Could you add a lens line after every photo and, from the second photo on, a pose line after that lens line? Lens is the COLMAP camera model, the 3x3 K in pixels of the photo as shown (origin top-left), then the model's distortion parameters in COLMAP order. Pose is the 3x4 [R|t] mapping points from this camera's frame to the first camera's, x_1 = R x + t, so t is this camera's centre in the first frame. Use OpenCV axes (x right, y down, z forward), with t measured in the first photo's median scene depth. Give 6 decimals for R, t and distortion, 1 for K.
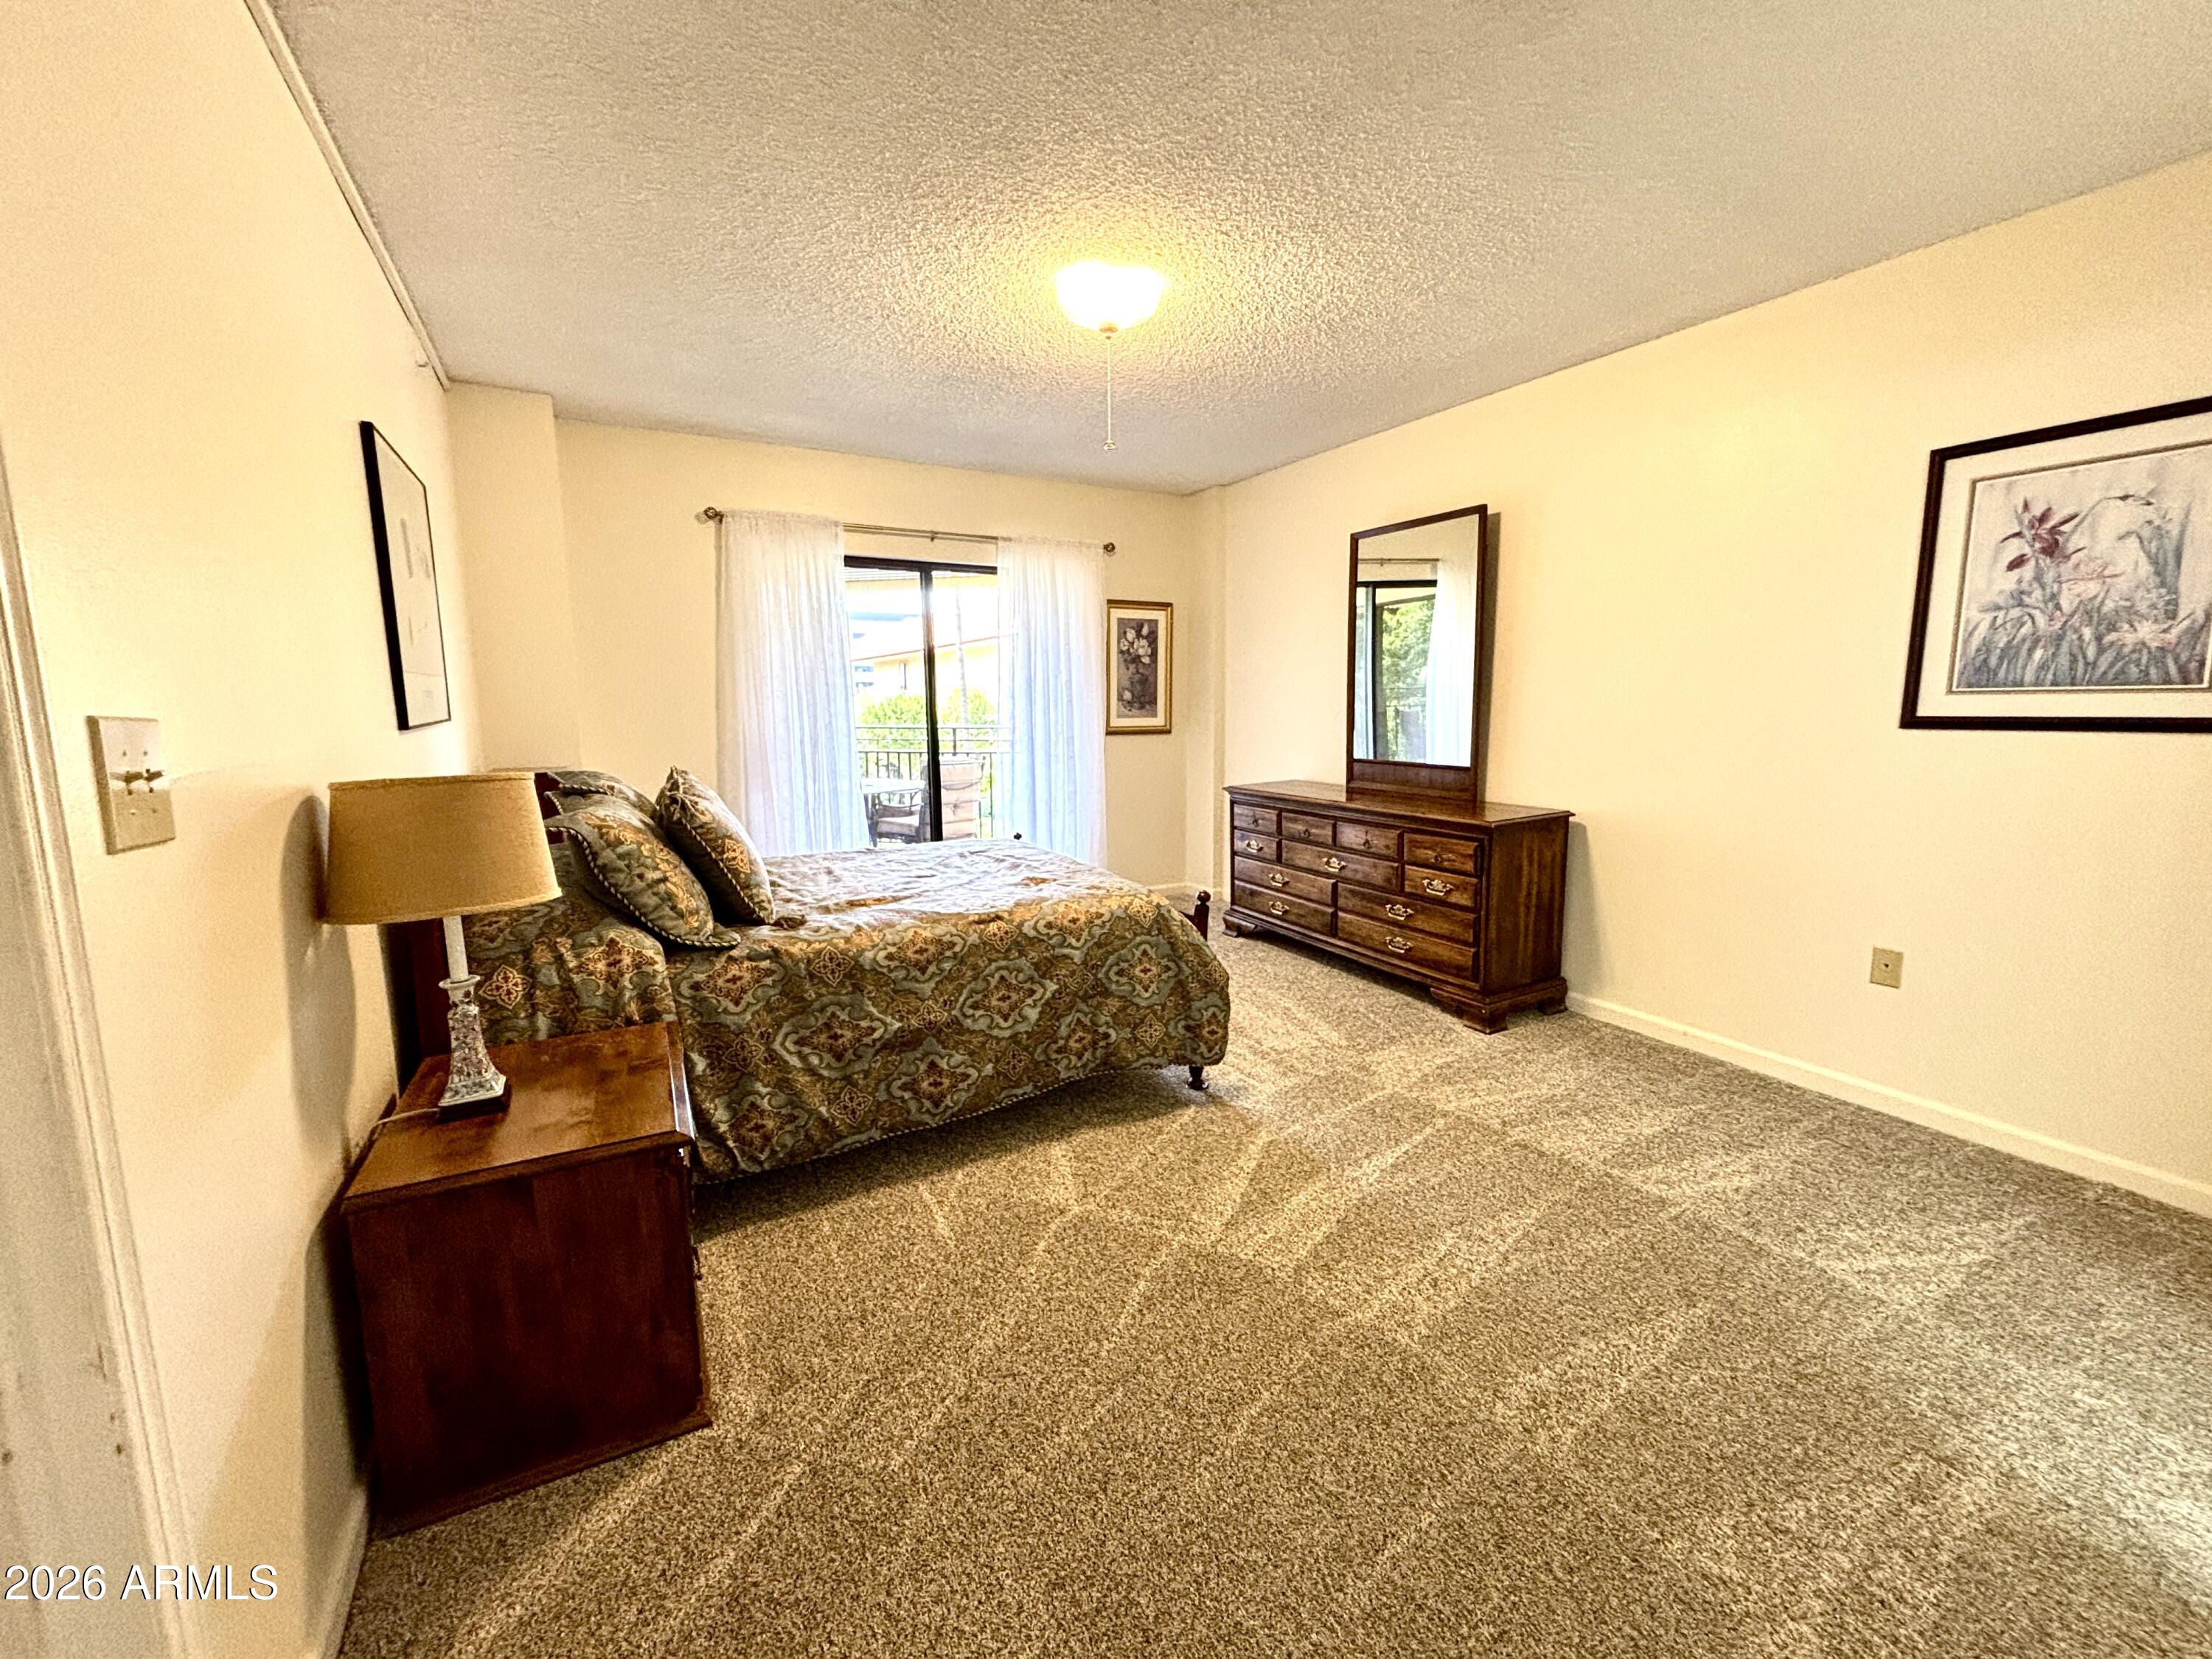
lens RADIAL K [[883.5, 0, 1106.0], [0, 883.5, 829.5], [0, 0, 1]] dist [0.001307, -0.006657]
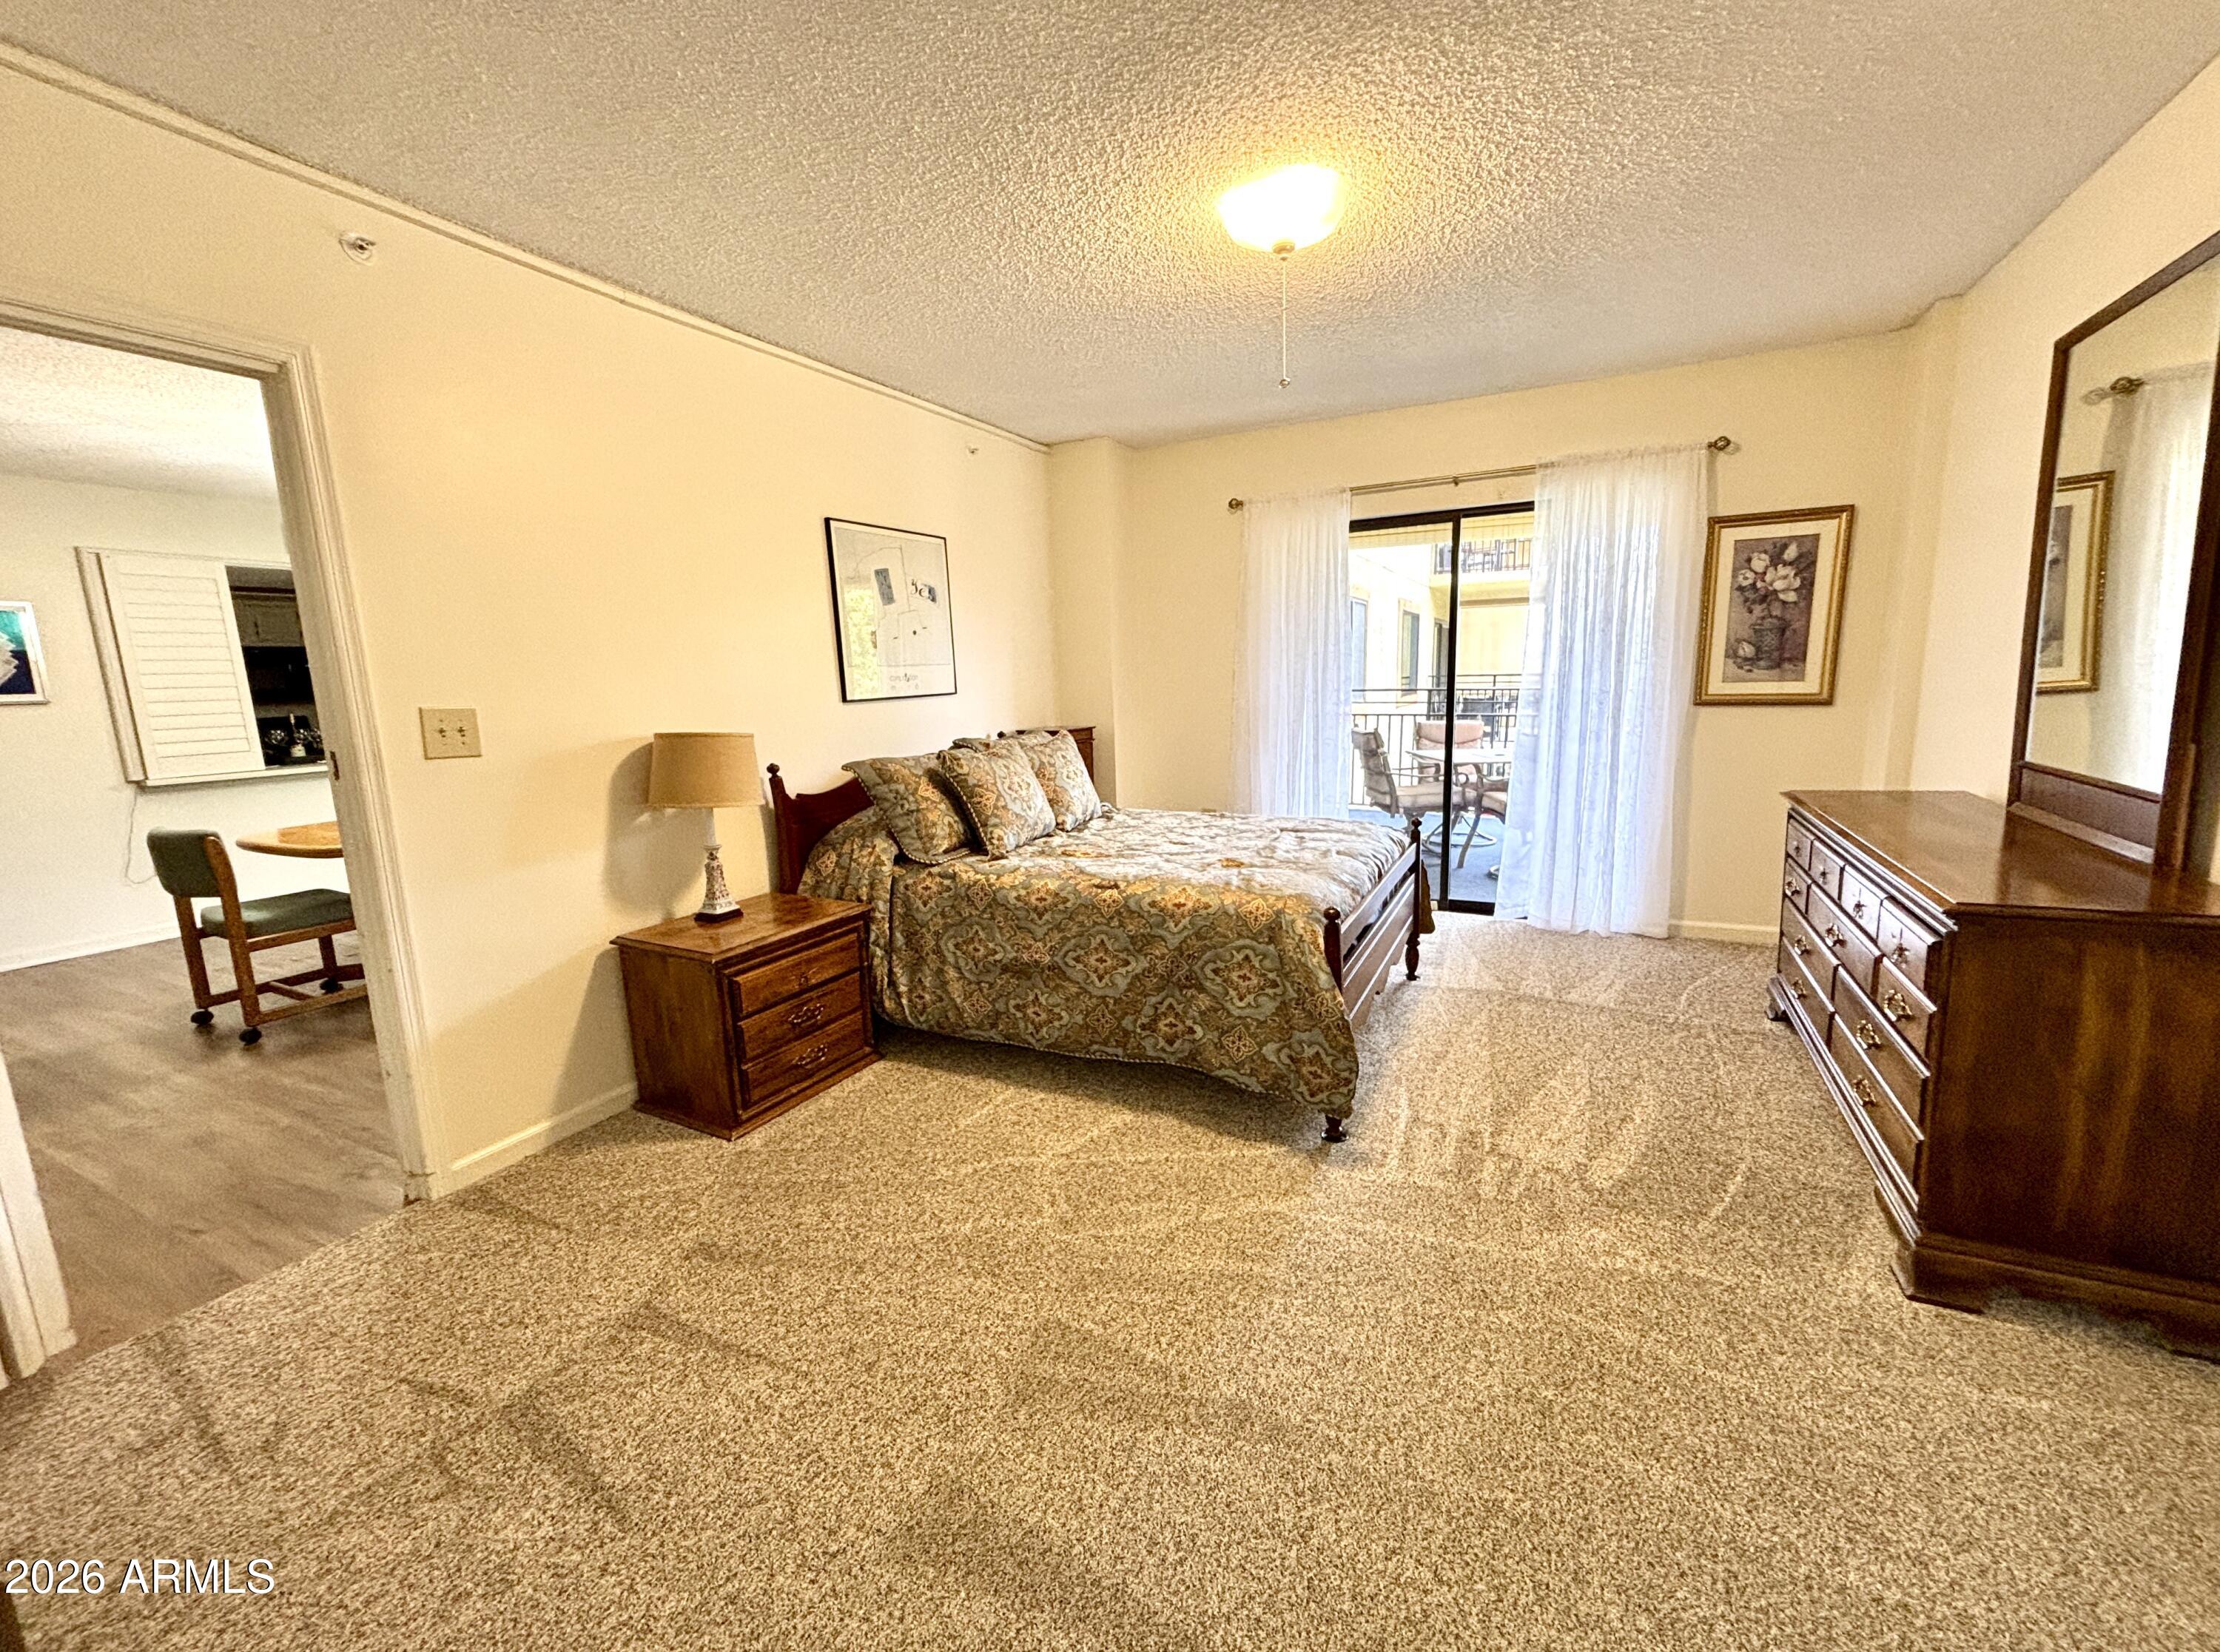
lens RADIAL K [[885.0, 0, 1110.0], [0, 885.0, 826.0], [0, 0, 1]] dist [-0.000909, -0.000271]
pose [[0.549344, 0.131778, -0.825140, 0.712685], [-0.091161, 0.991044, 0.097582, -0.071874], [0.830609, 0.021615, 0.556437, 0.386347]]
